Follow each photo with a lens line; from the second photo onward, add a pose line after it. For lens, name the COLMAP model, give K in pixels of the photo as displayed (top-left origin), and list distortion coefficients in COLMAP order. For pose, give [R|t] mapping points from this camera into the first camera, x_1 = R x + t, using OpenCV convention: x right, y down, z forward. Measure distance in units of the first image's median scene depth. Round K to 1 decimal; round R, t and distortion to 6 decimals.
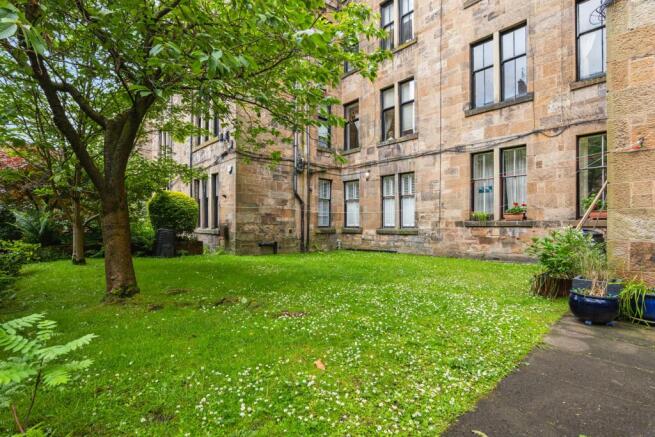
lens RADIAL K [[311.2, 0, 332.9], [0, 311.2, 229.5], [0, 0, 1]] dist [-0.002358, -0.000472]
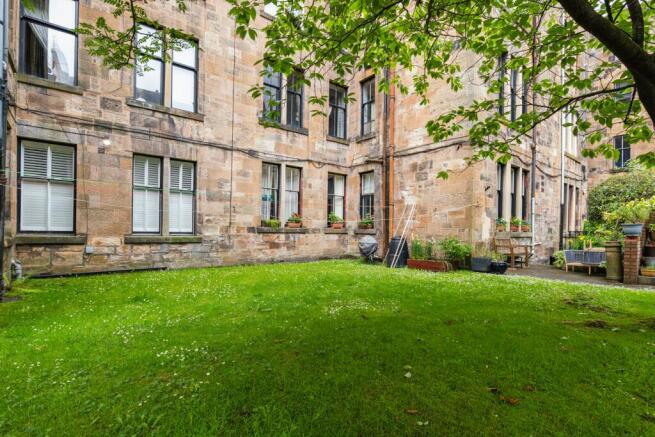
lens RADIAL K [[311.2, 0, 332.9], [0, 311.2, 229.5], [0, 0, 1]] dist [-0.002358, -0.000472]
pose [[0.094893, -0.005261, 0.995474, -0.516728], [-0.010705, 0.999923, 0.006305, -0.026749], [-0.995430, -0.011255, 0.094829, 0.621685]]
